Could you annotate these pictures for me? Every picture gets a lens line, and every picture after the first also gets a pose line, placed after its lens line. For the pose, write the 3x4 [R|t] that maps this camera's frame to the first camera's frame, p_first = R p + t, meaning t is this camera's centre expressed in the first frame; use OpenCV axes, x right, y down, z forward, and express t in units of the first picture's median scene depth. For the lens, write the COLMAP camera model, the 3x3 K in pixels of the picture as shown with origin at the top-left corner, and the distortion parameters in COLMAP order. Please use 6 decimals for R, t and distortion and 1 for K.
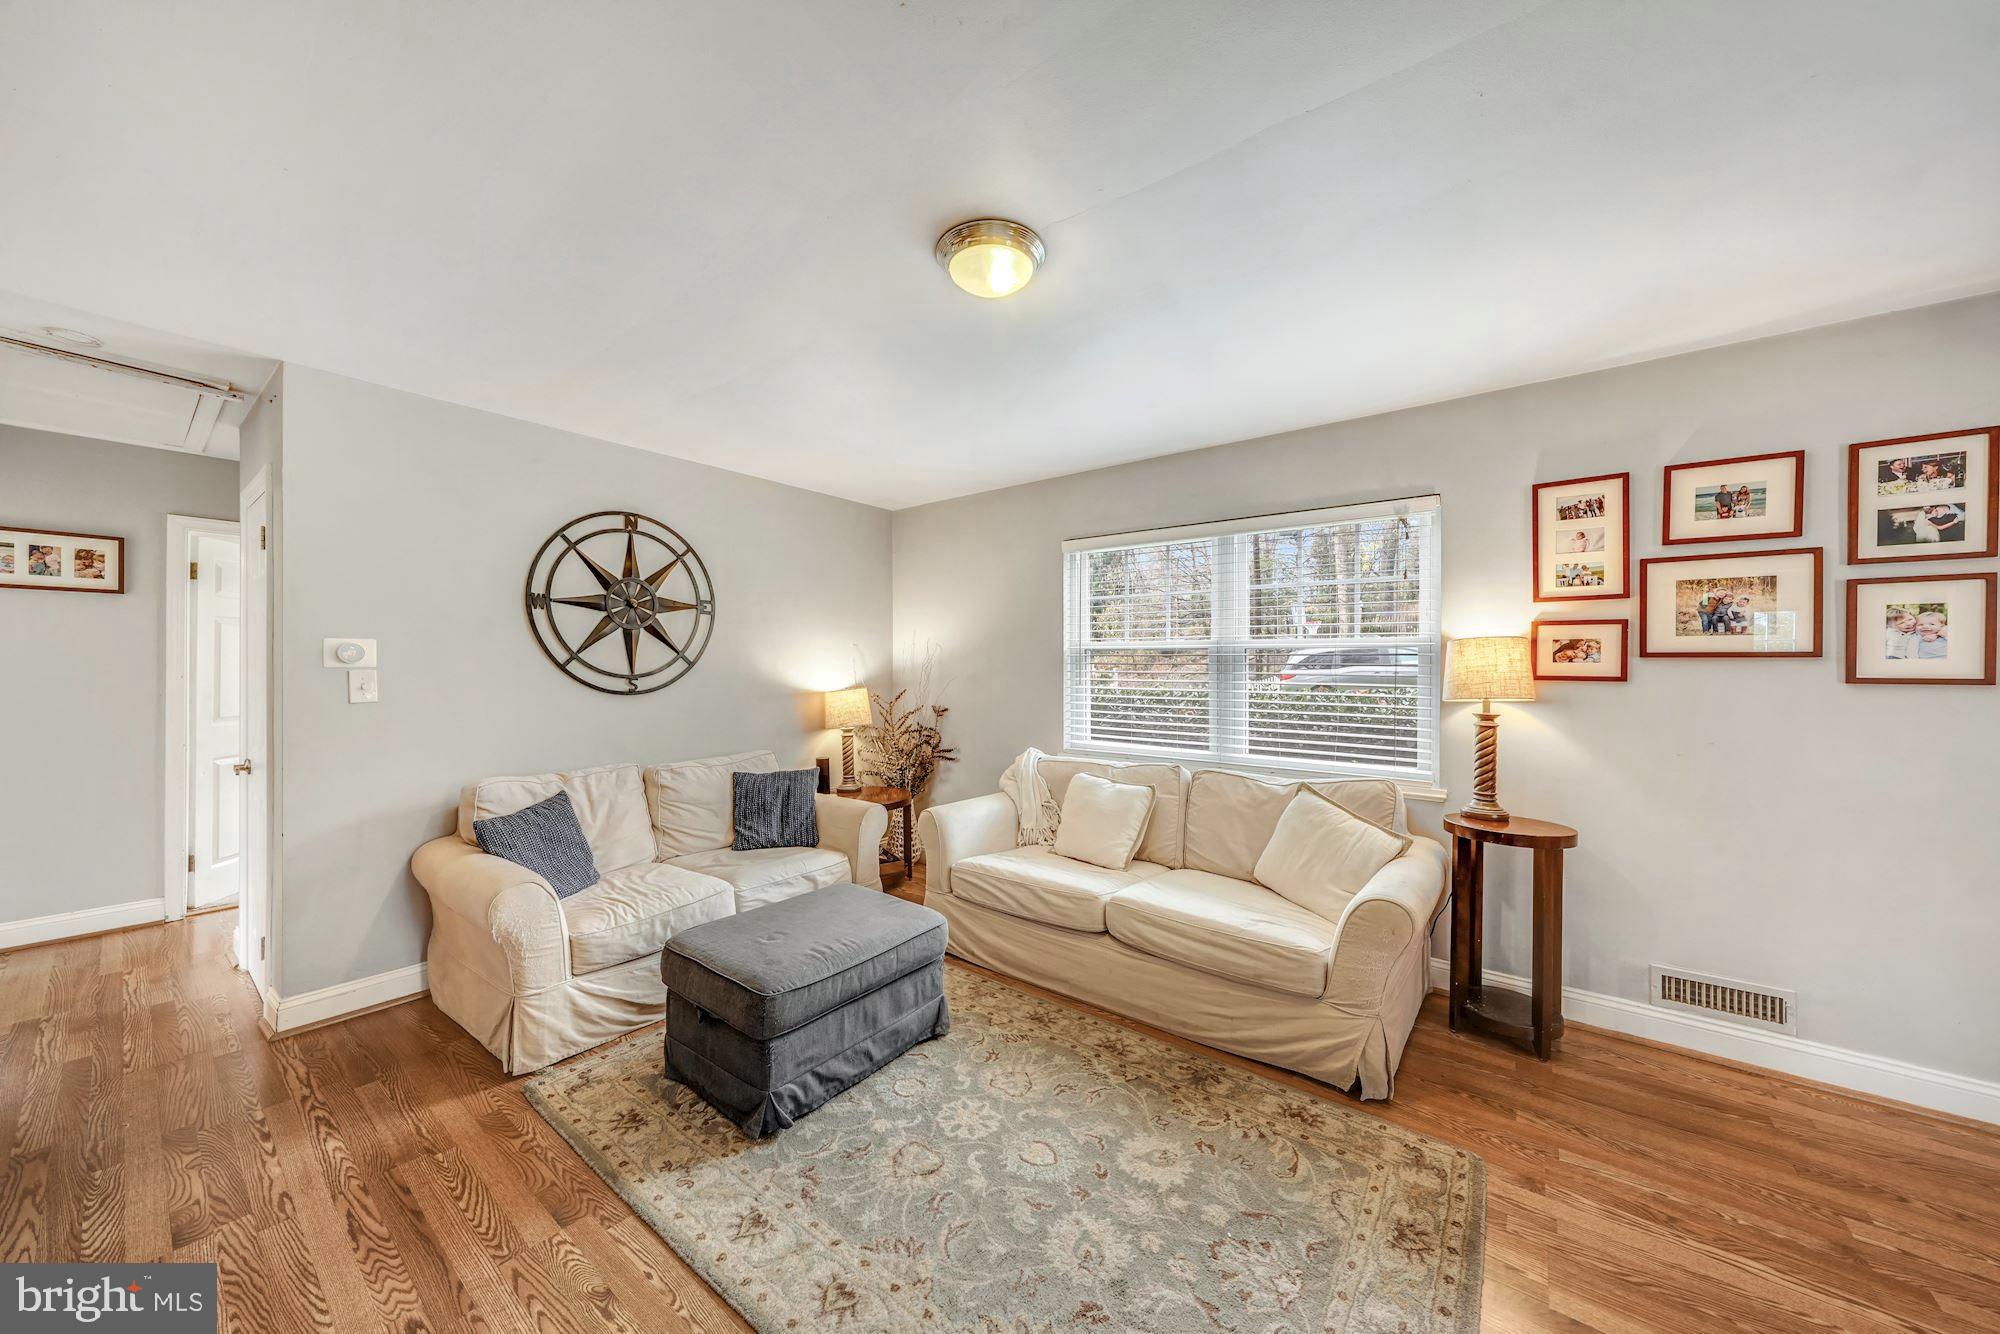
lens RADIAL K [[689.4, 0, 1004.5], [0, 689.4, 663.7], [0, 0, 1]] dist [0.000006, -0.000003]
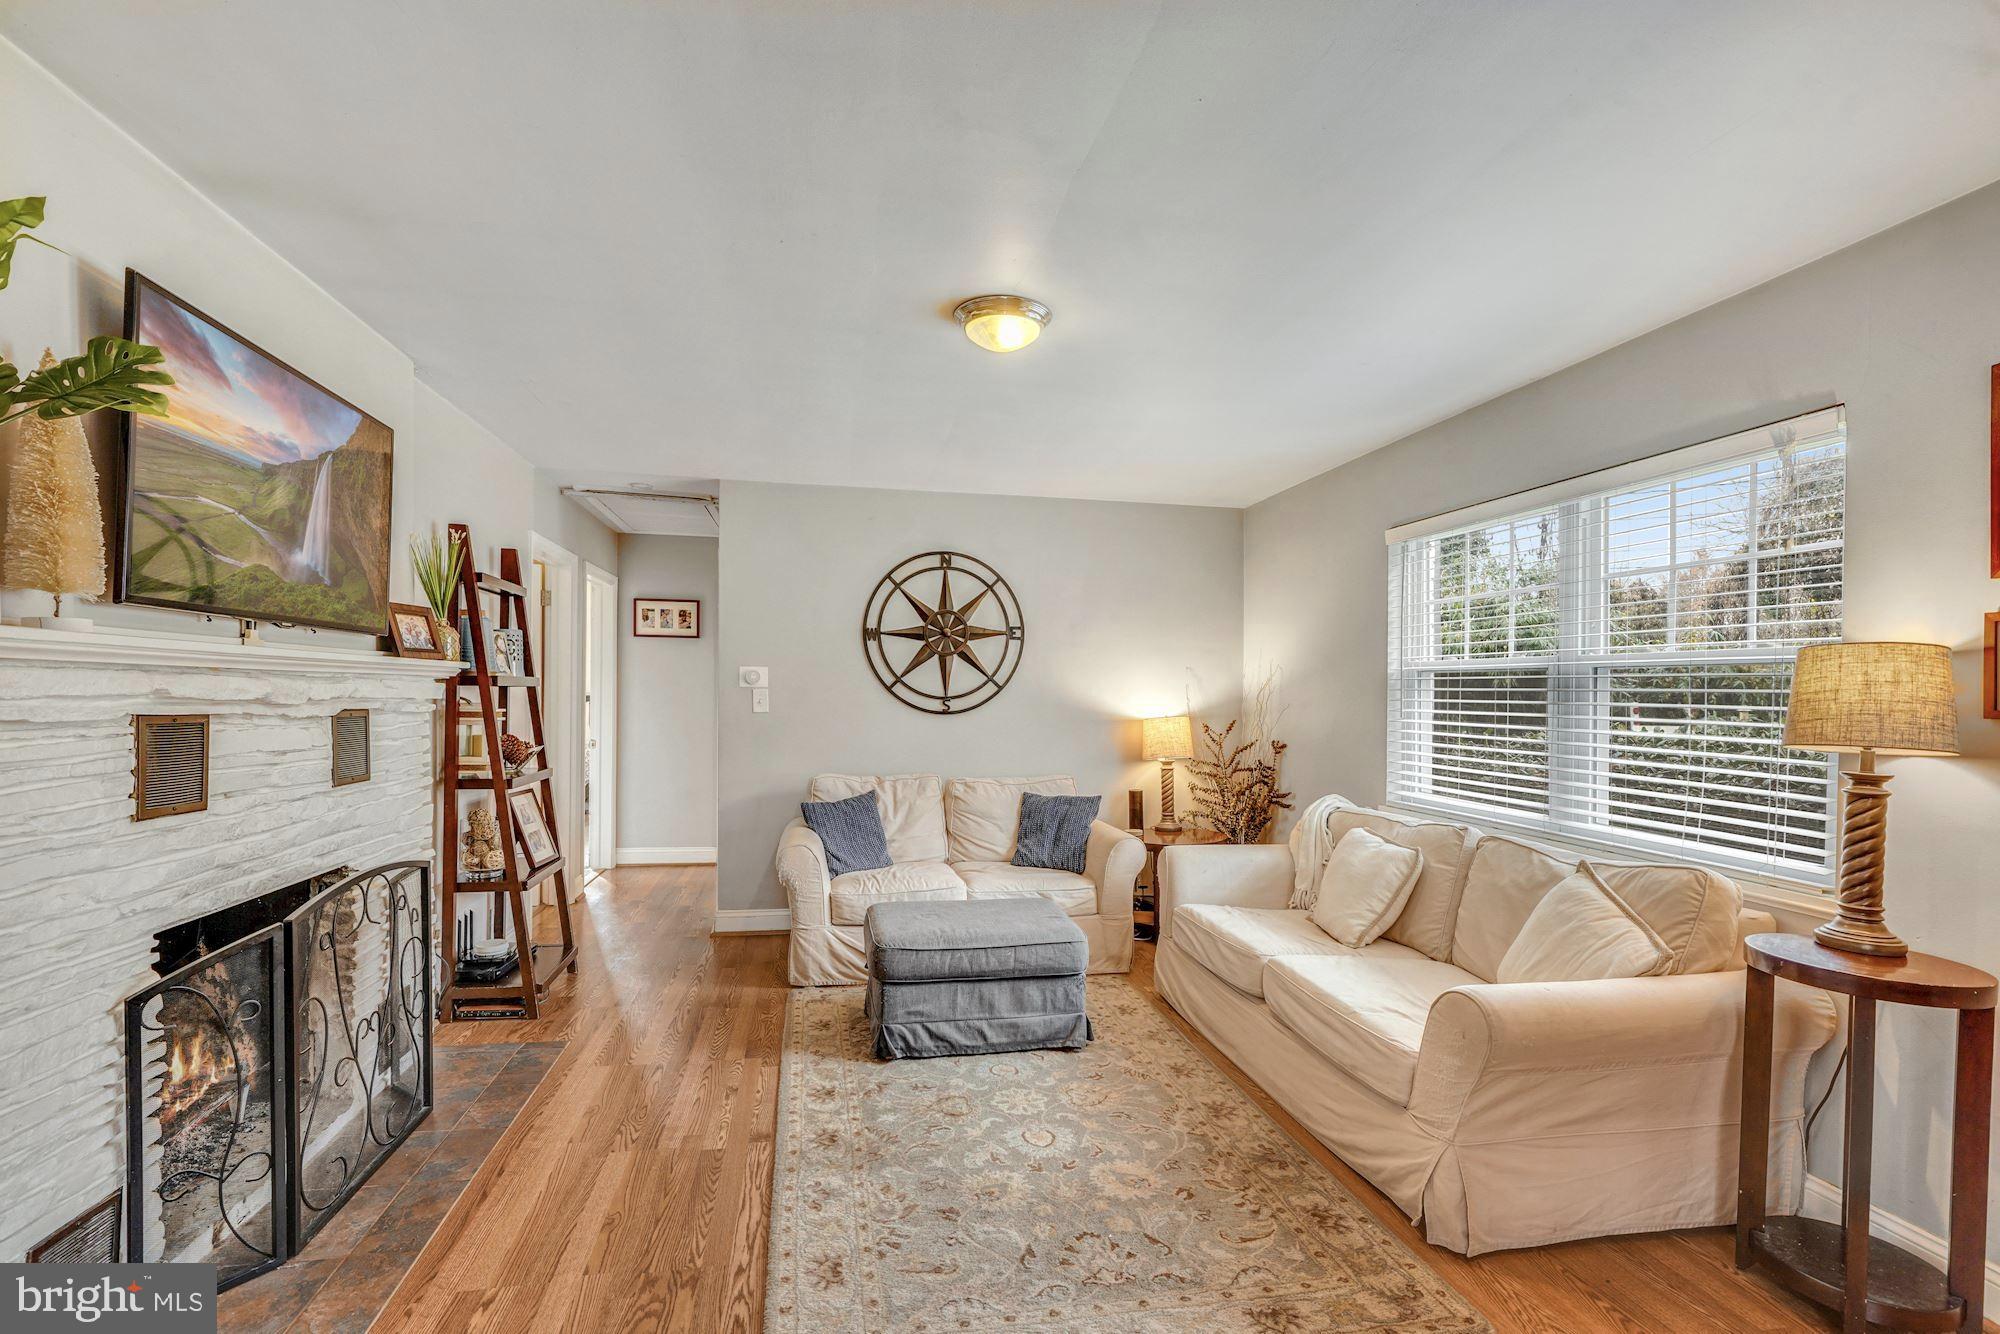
lens RADIAL K [[928.4, 0, 1002.9], [0, 928.4, 703.7], [0, 0, 1]] dist [0.009302, -0.000794]
pose [[0.752442, 0.015465, -0.658477, 0.615688], [-0.009222, 0.999874, 0.012945, 0.008615], [0.658594, -0.003668, 0.752489, -0.084015]]
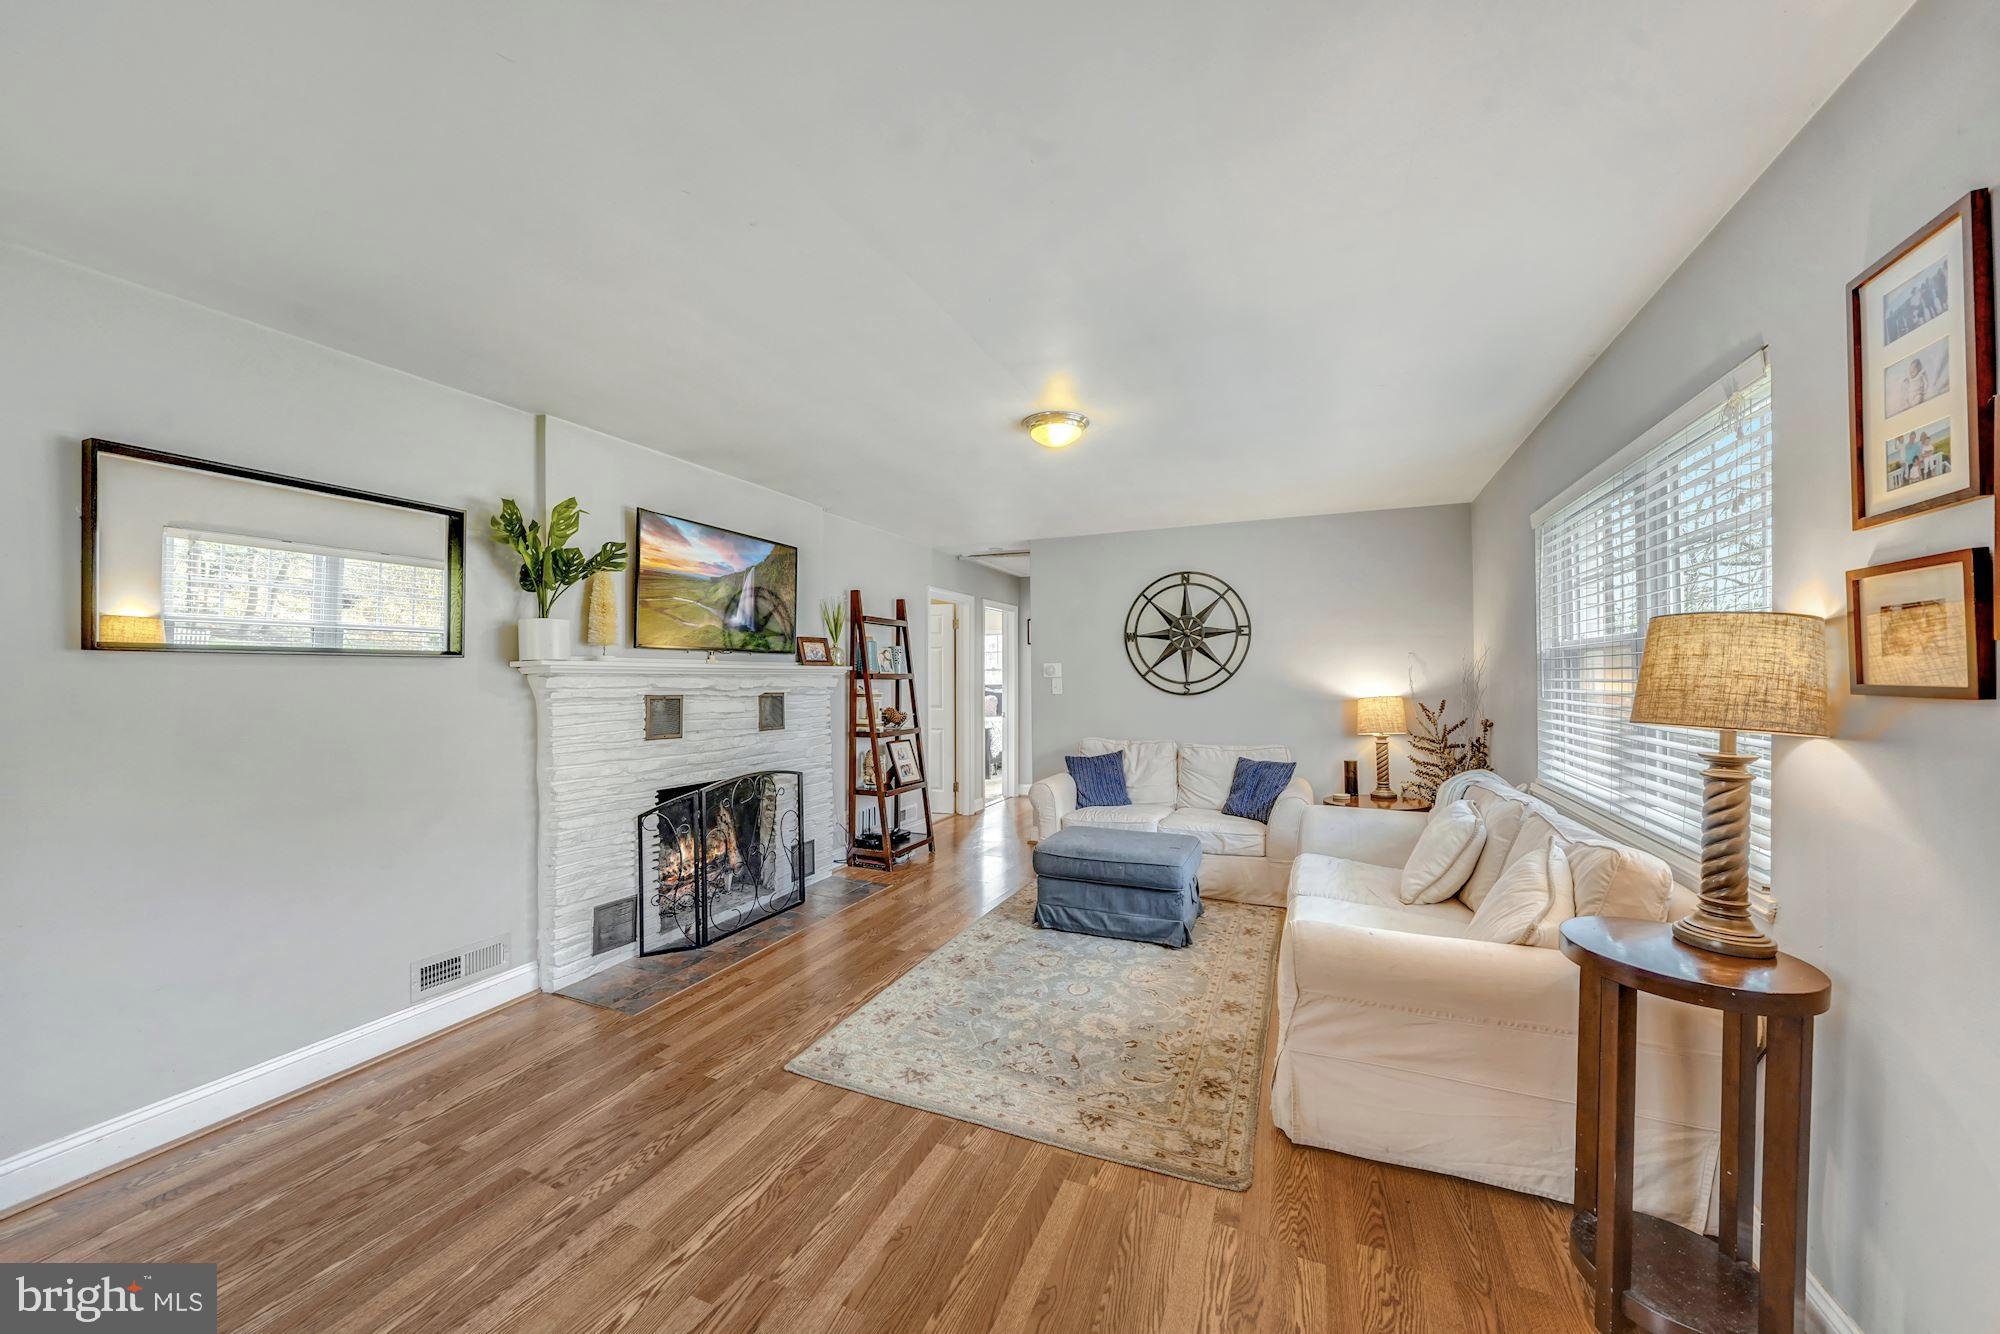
lens RADIAL K [[725.8, 0, 1001.3], [0, 725.8, 684.5], [0, 0, 1]] dist [-0.009072, -0.000152]
pose [[0.243358, 0.005793, -0.969919, 1.018408], [0.006783, 0.999948, 0.007675, 0.008507], [0.969913, -0.008447, 0.243306, 0.285847]]
